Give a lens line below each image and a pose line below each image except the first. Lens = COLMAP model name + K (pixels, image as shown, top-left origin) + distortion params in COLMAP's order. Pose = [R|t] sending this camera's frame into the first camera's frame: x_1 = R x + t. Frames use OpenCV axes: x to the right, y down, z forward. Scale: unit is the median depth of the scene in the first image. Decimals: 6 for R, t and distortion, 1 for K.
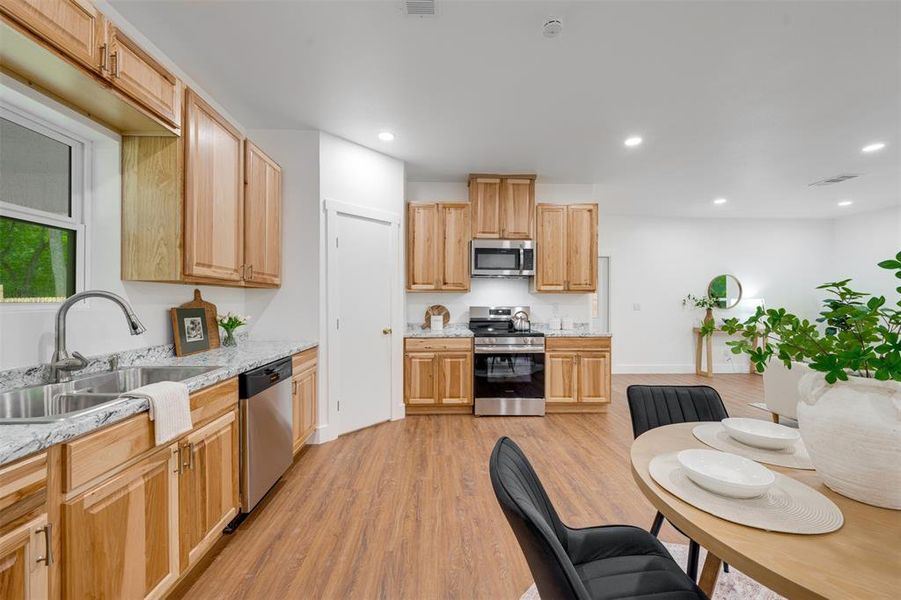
lens RADIAL K [[354.1, 0, 449.2], [0, 354.1, 300.7], [0, 0, 1]] dist [-0.001155, -0.000051]
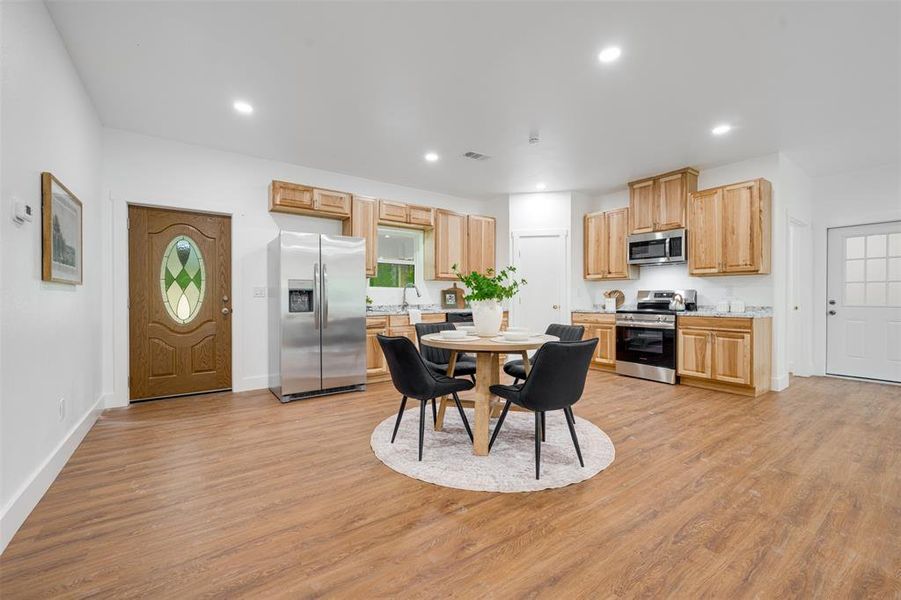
lens RADIAL K [[370.5, 0, 449.3], [0, 370.5, 300.6], [0, 0, 1]] dist [0.000057, 0.000000]
pose [[0.551488, 0.002366, -0.834180, 0.844519], [0.002432, 0.999987, 0.004444, 0.048043], [0.834179, -0.004479, 0.551475, -0.250678]]
